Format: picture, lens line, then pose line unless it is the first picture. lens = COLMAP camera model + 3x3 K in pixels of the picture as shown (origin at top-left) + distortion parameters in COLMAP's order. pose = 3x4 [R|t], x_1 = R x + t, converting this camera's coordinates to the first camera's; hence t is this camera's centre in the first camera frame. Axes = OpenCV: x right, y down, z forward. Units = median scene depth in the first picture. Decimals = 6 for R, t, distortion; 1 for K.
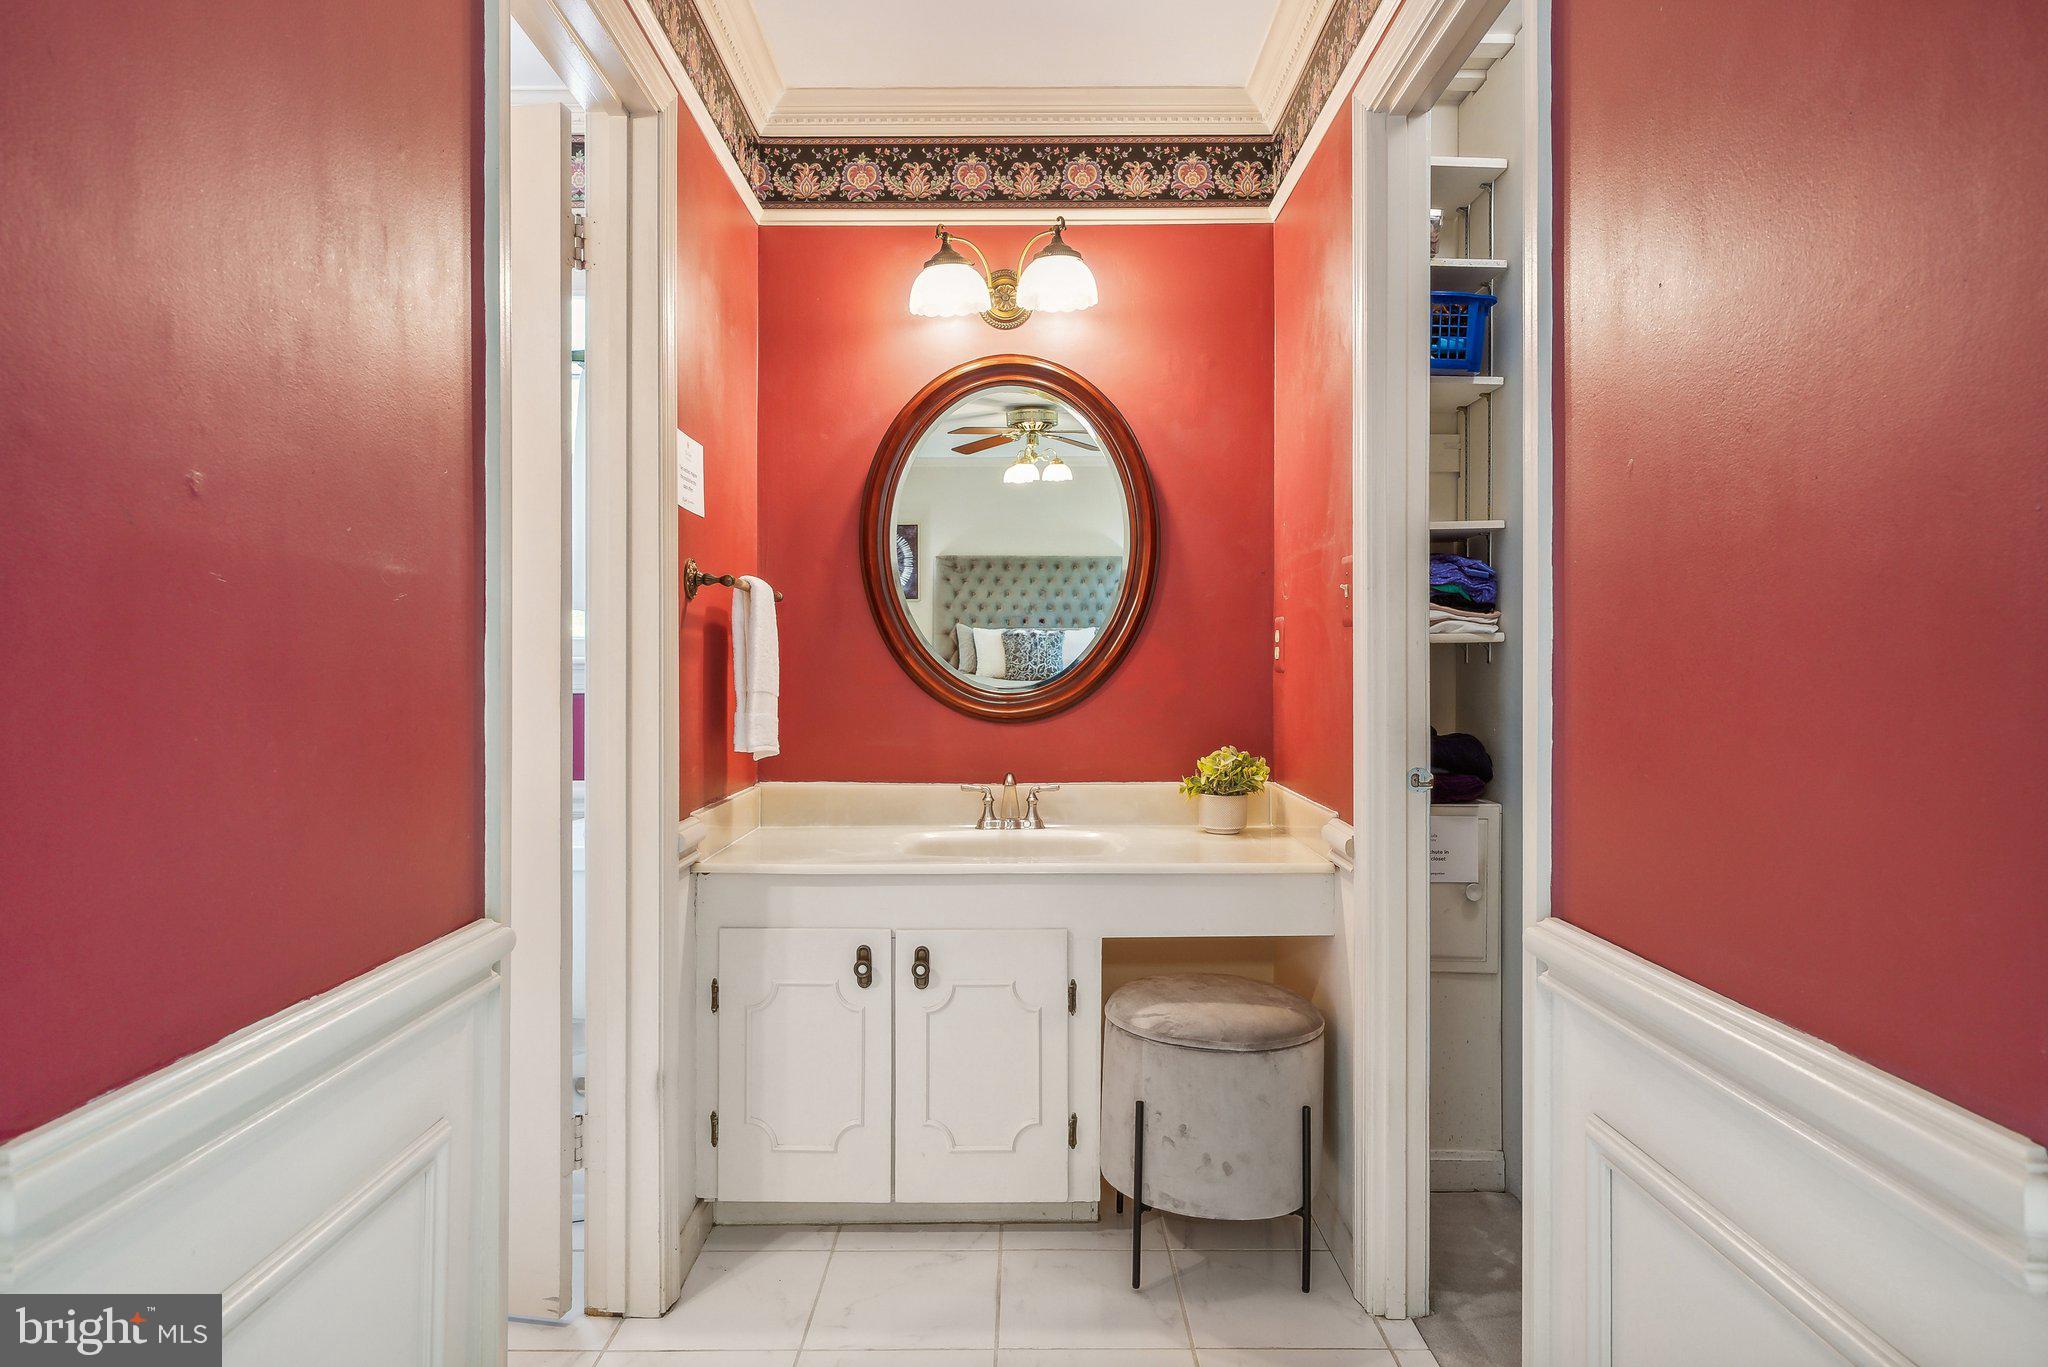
lens RADIAL K [[1168.9, 0, 1022.4], [0, 1168.9, 667.8], [0, 0, 1]] dist [0.001387, 0.000168]
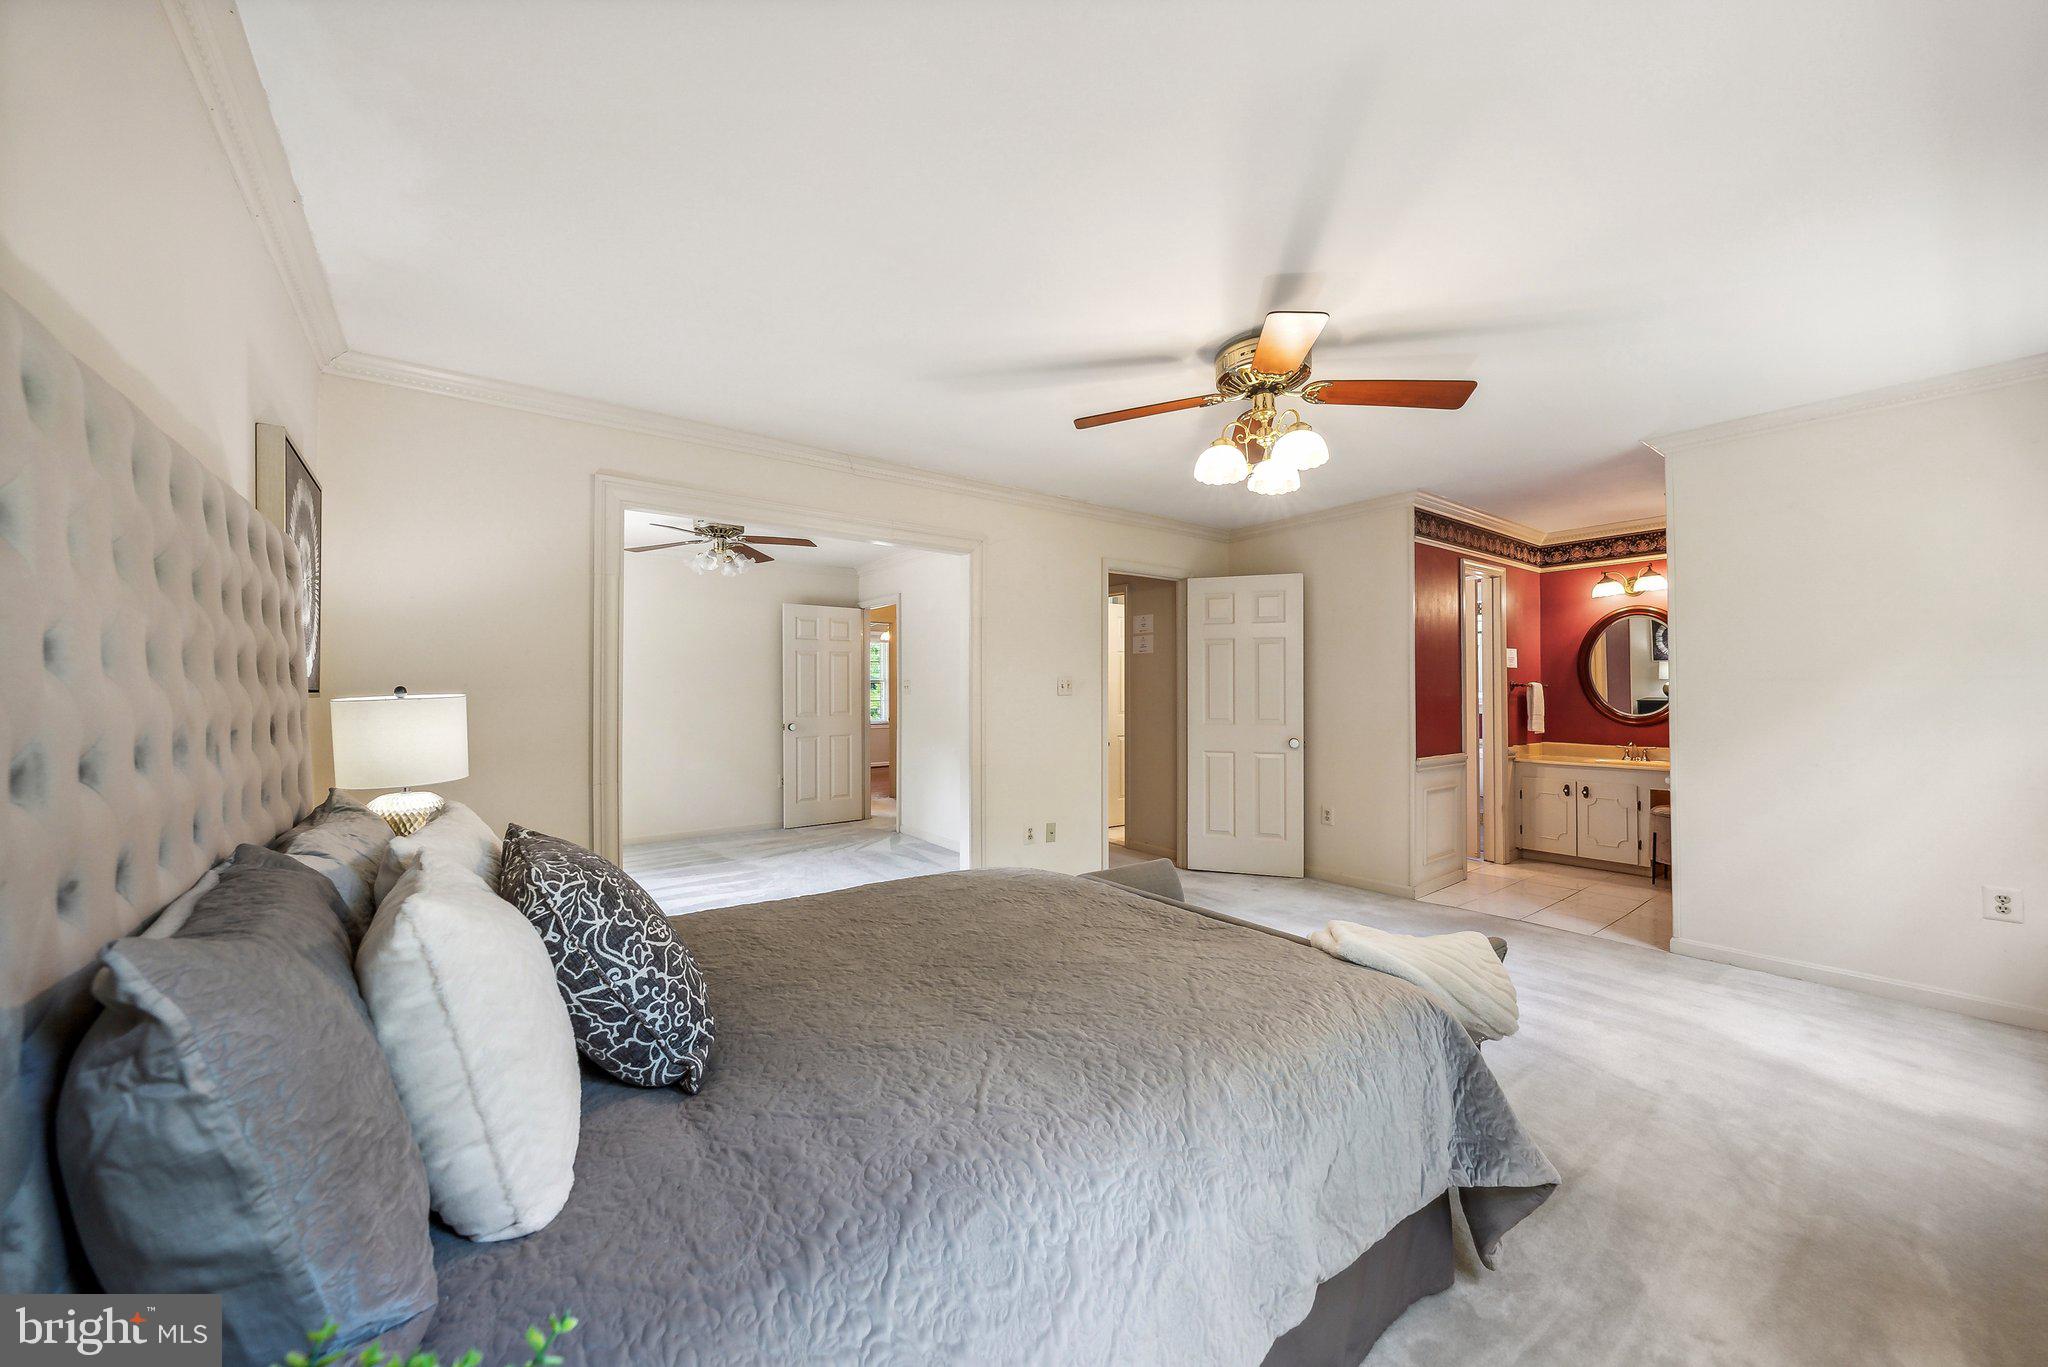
lens RADIAL K [[744.6, 0, 1020.7], [0, 744.6, 687.8], [0, 0, 1]] dist [-0.000794, -0.000337]
pose [[0.603309, -0.010688, -0.797436, 0.641314], [0.003588, 0.999936, -0.010687, -0.043002], [0.797500, 0.003586, 0.603309, -1.637018]]
